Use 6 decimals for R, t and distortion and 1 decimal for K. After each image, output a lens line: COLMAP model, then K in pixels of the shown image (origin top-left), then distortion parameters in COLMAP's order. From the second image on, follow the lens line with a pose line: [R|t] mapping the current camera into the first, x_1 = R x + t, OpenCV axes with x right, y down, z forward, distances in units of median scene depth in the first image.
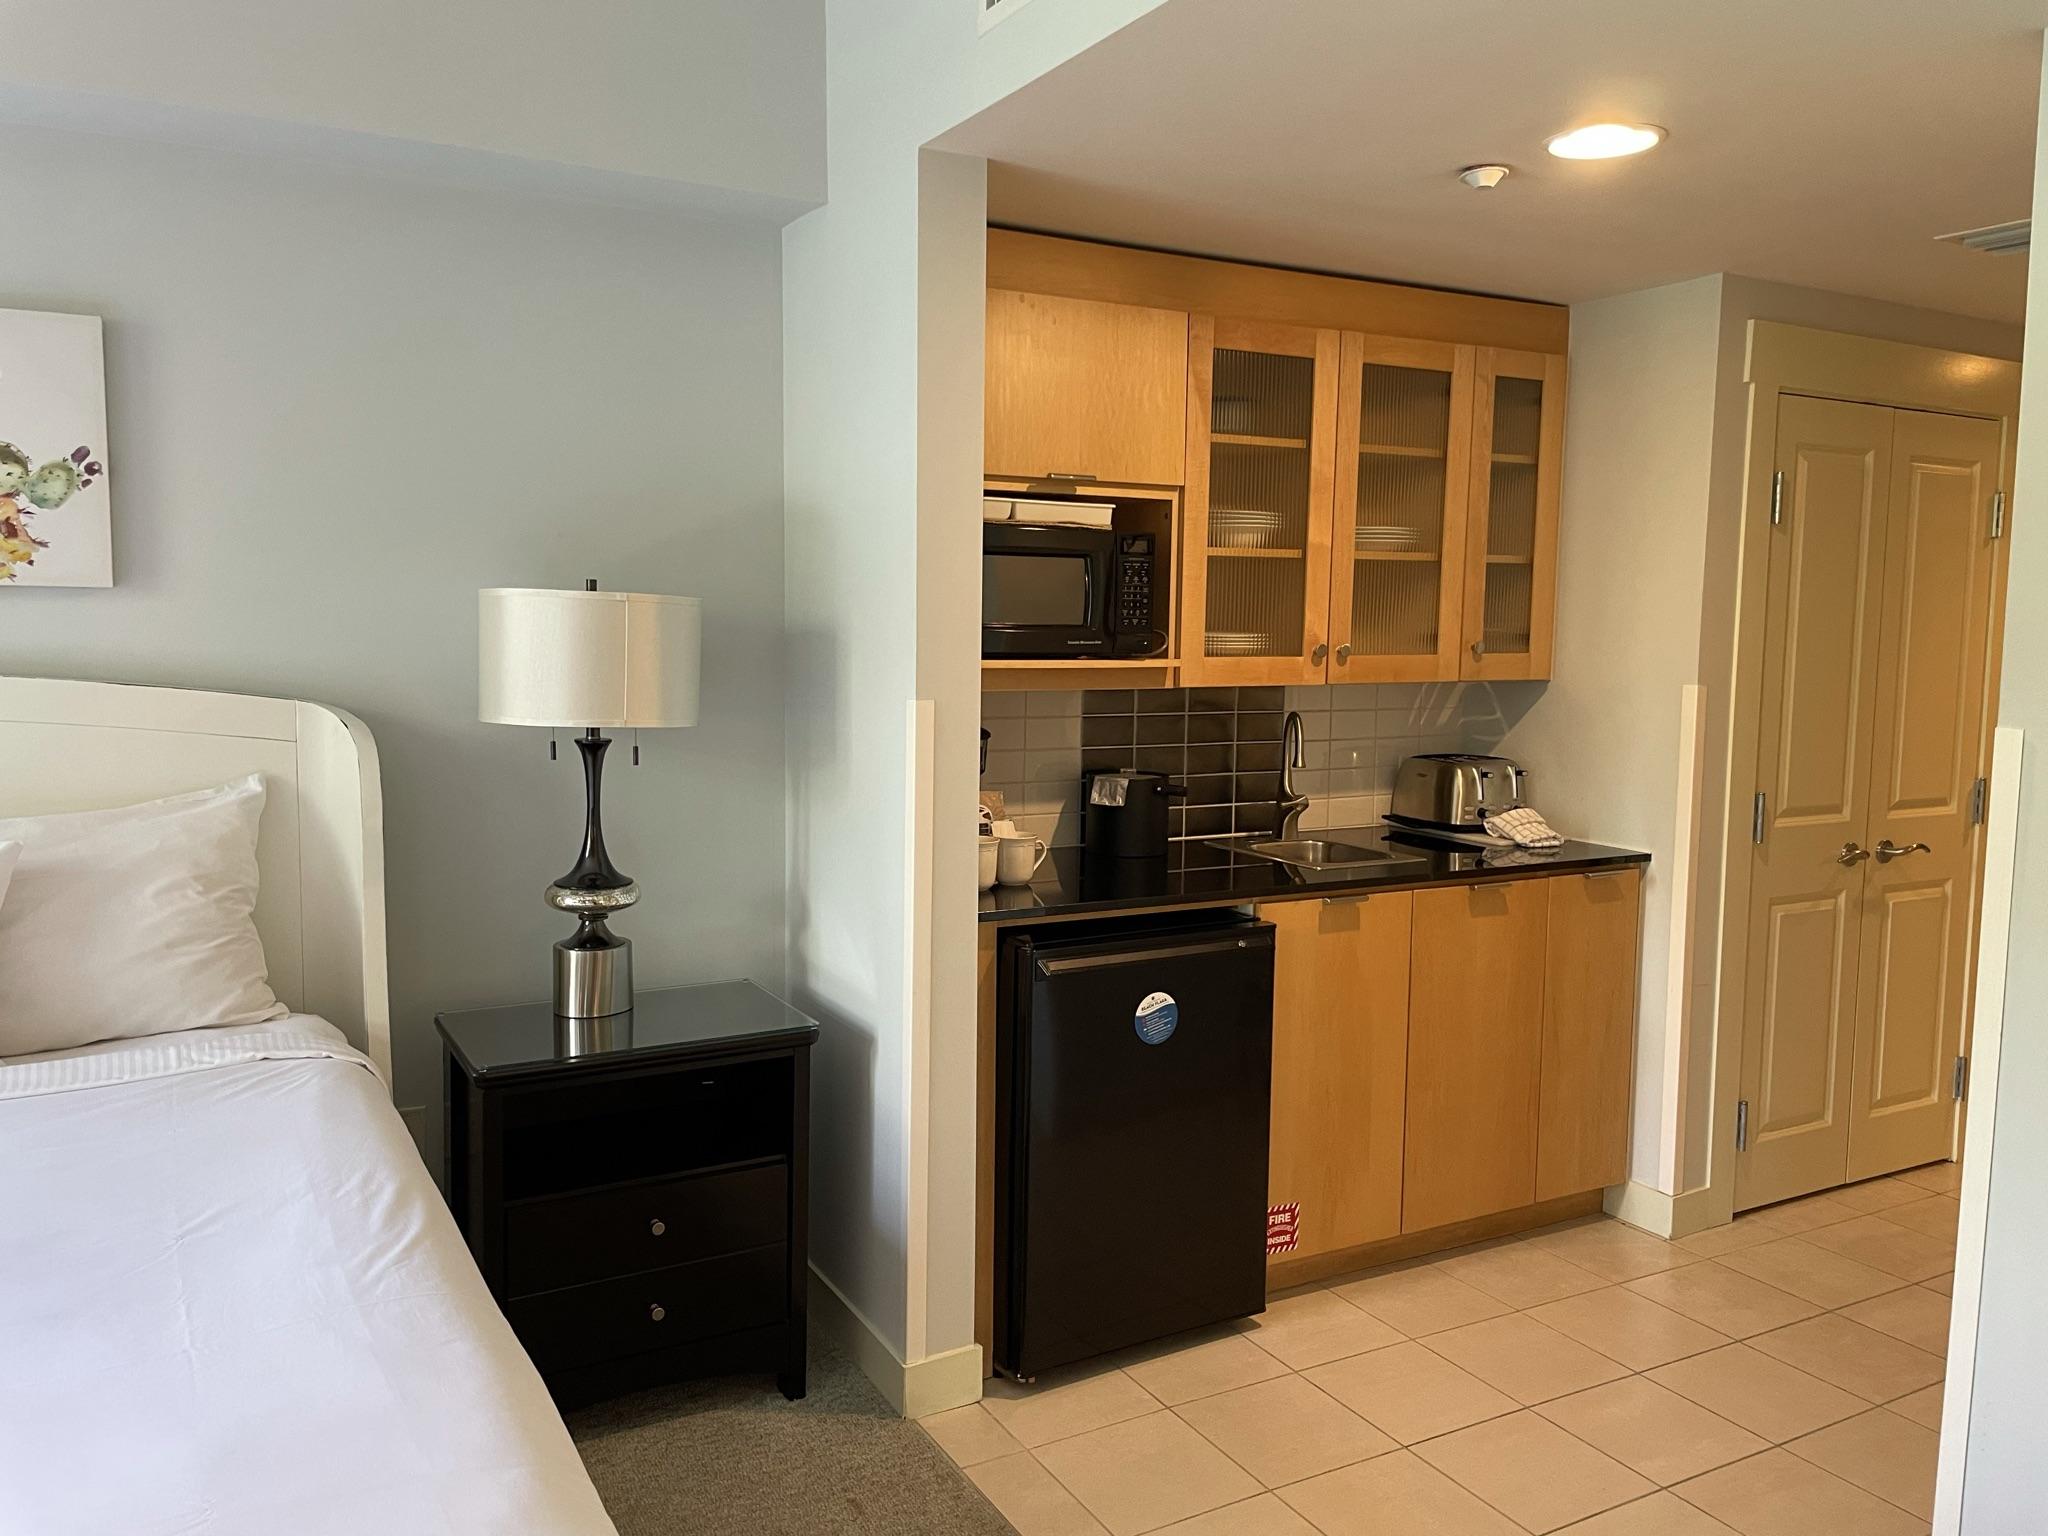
lens RADIAL K [[1555.1, 0, 1010.7], [0, 1555.1, 762.1], [0, 0, 1]] dist [0.099397, -0.135714]
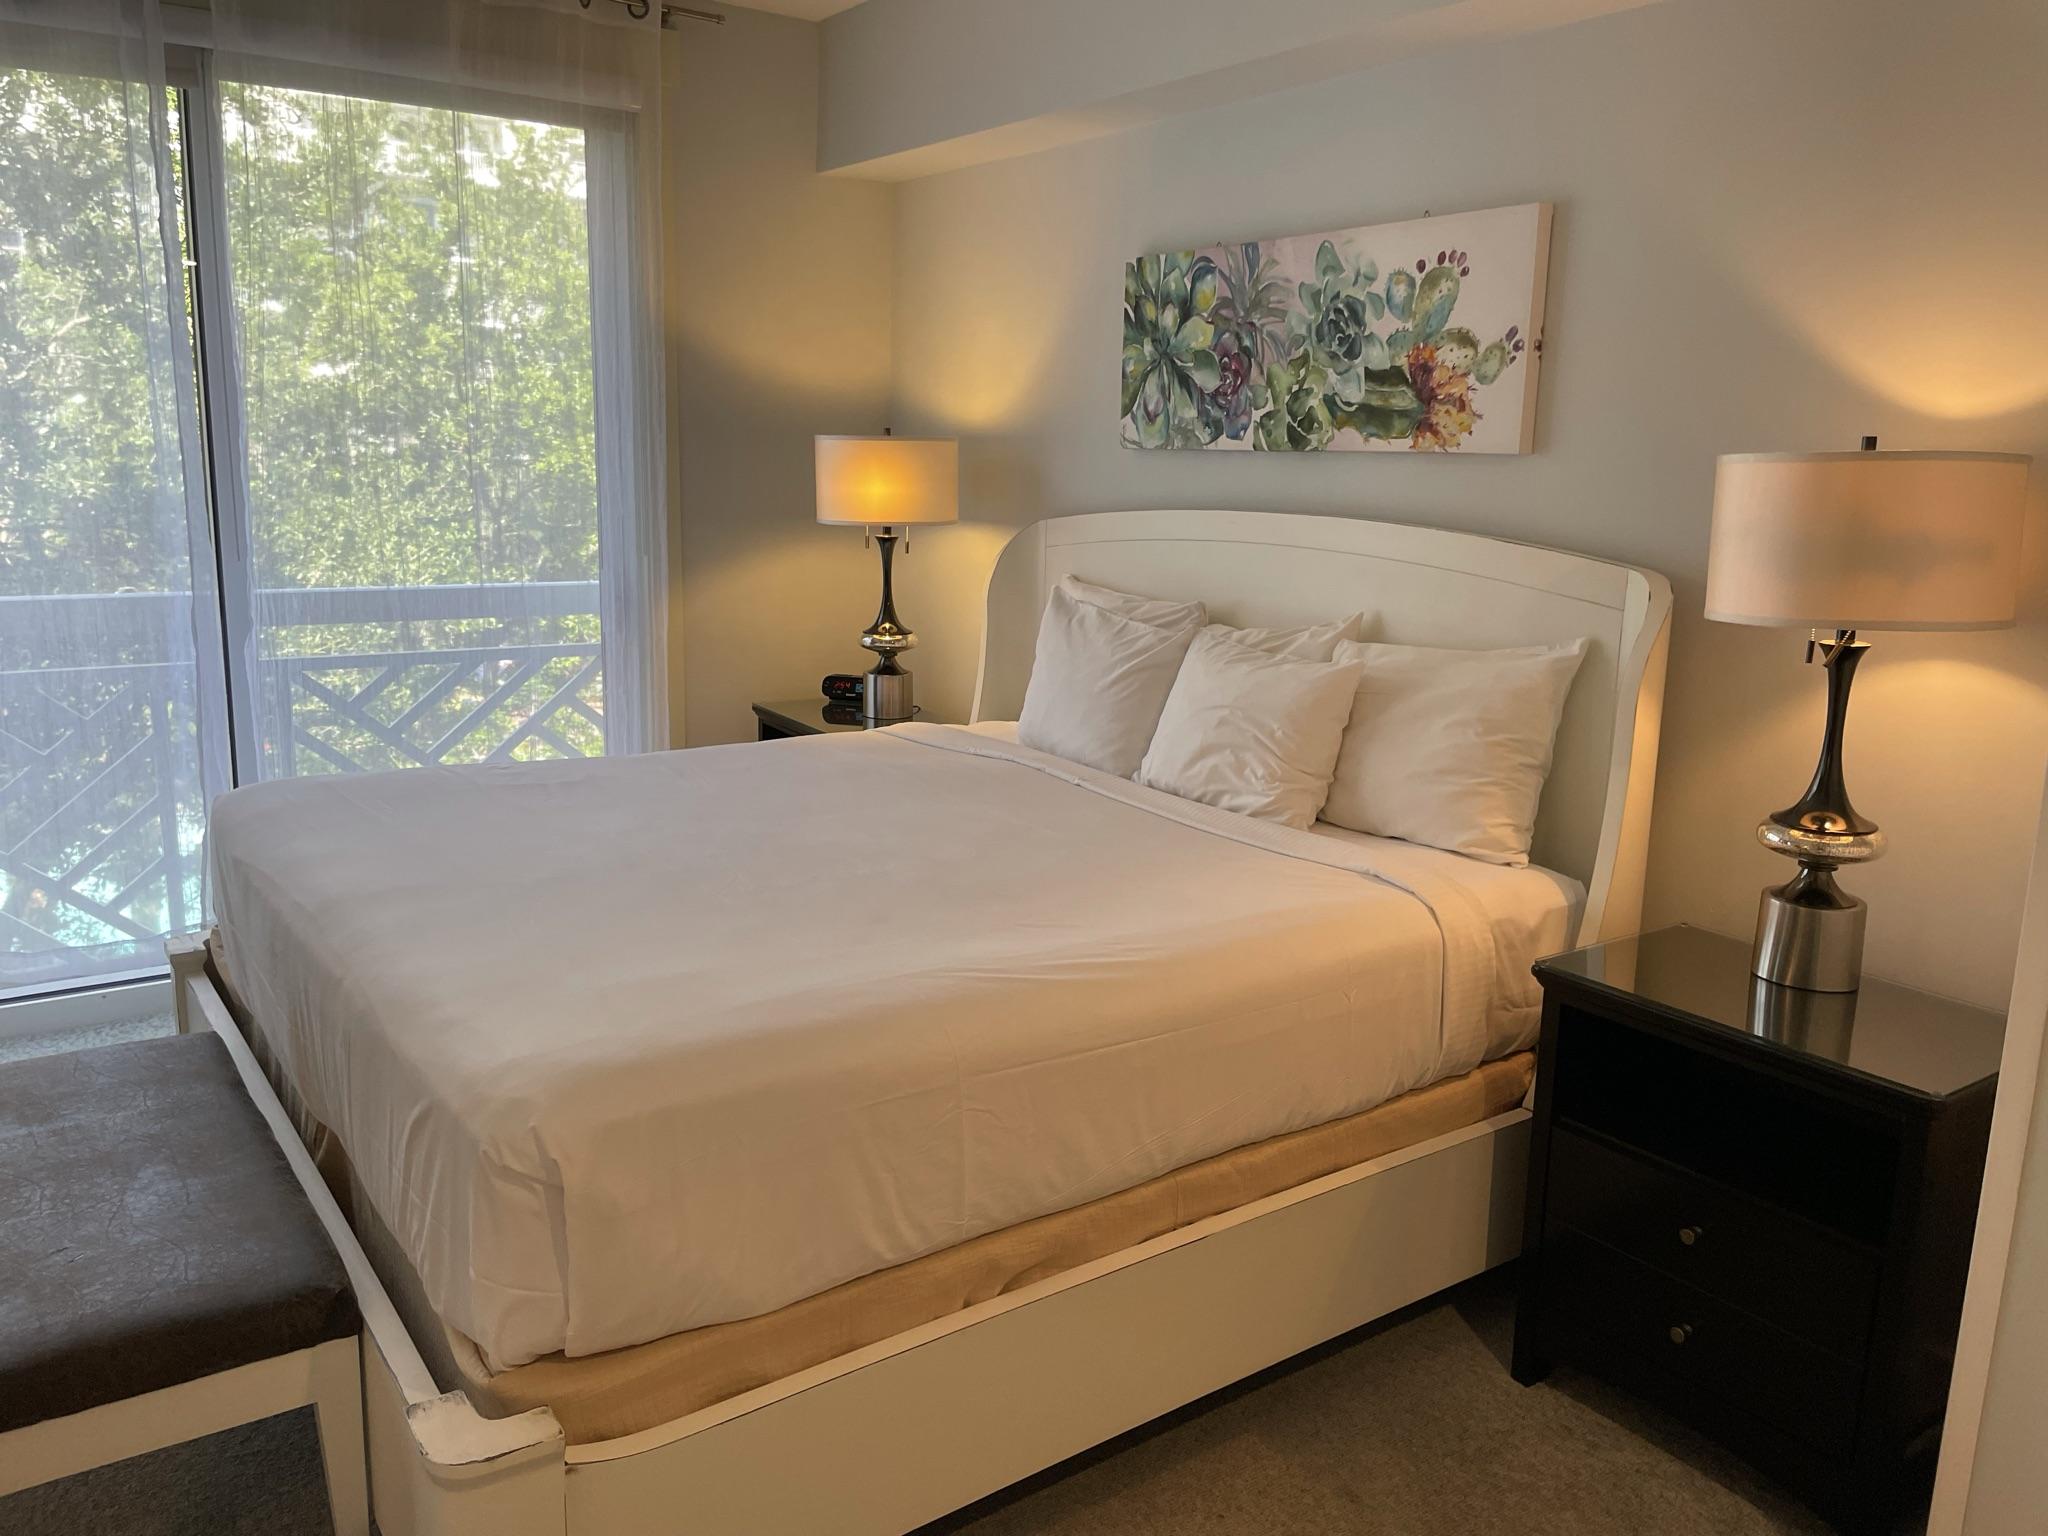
lens RADIAL K [[1544.0, 0, 1035.4], [0, 1544.0, 773.7], [0, 0, 1]] dist [0.027124, -0.002312]
pose [[0.118123, 0.190795, -0.974497, 0.368288], [-0.117853, 0.977125, 0.177024, -0.032372], [0.985981, 0.093937, 0.137907, 0.397719]]
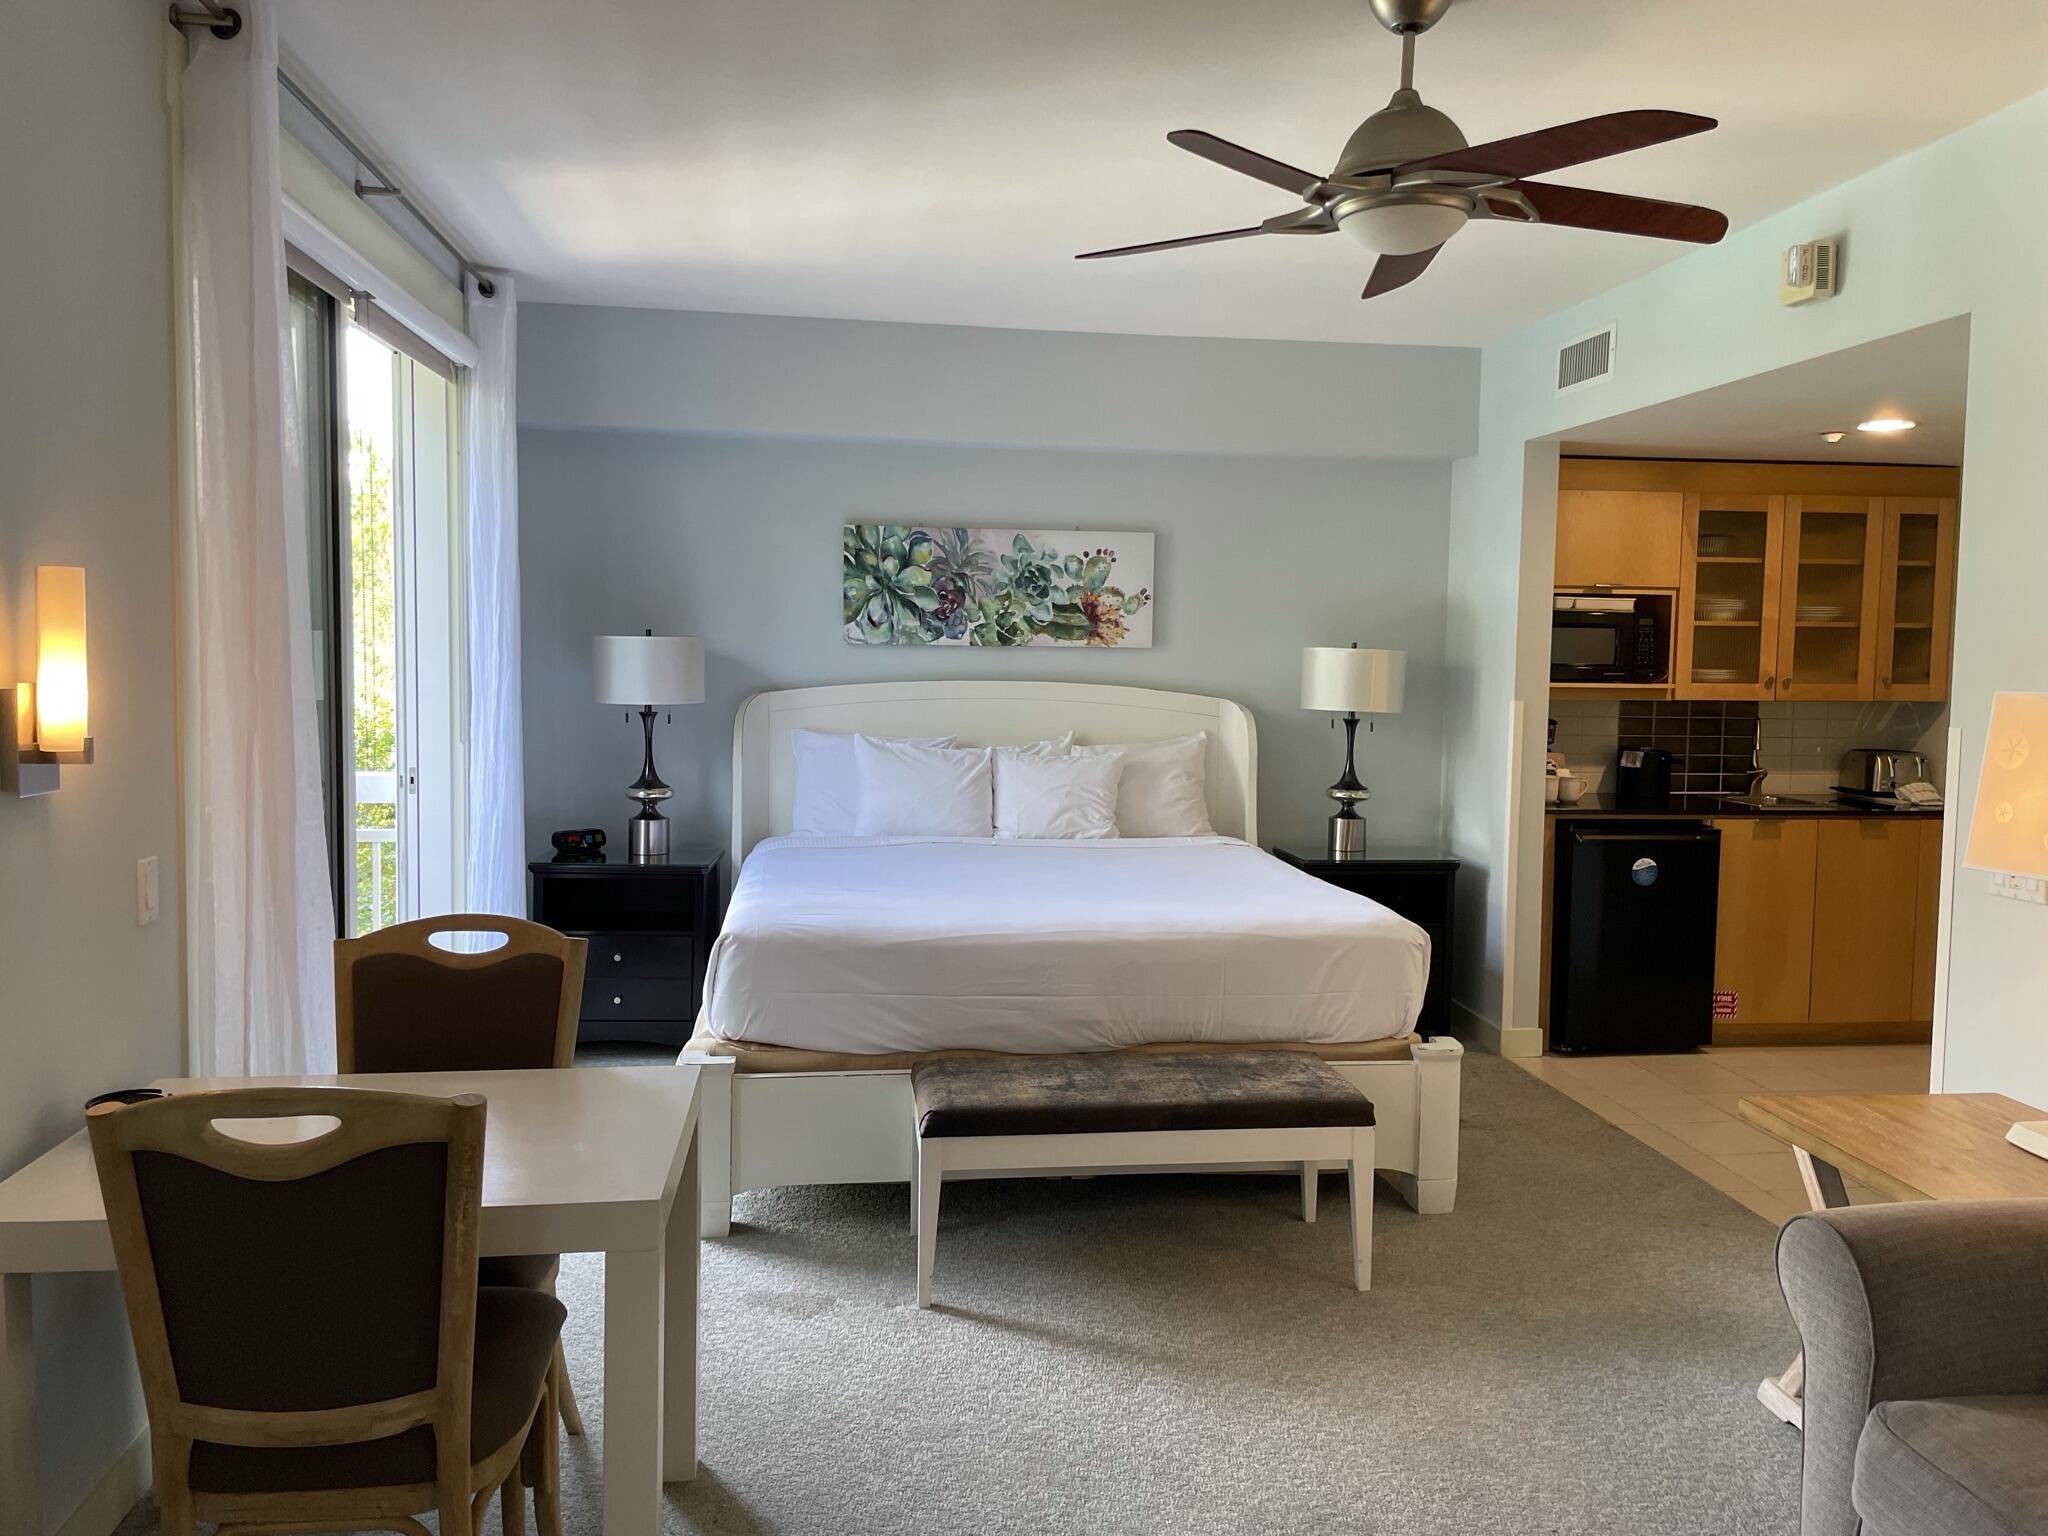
lens RADIAL K [[1545.4, 0, 1036.6], [0, 1545.4, 746.0], [0, 0, 1]] dist [0.109419, -0.162773]
pose [[0.932592, 0.025077, -0.360060, 0.070995], [-0.037021, 0.998968, -0.026312, 0.073736], [0.359029, 0.037868, 0.932558, -0.869158]]
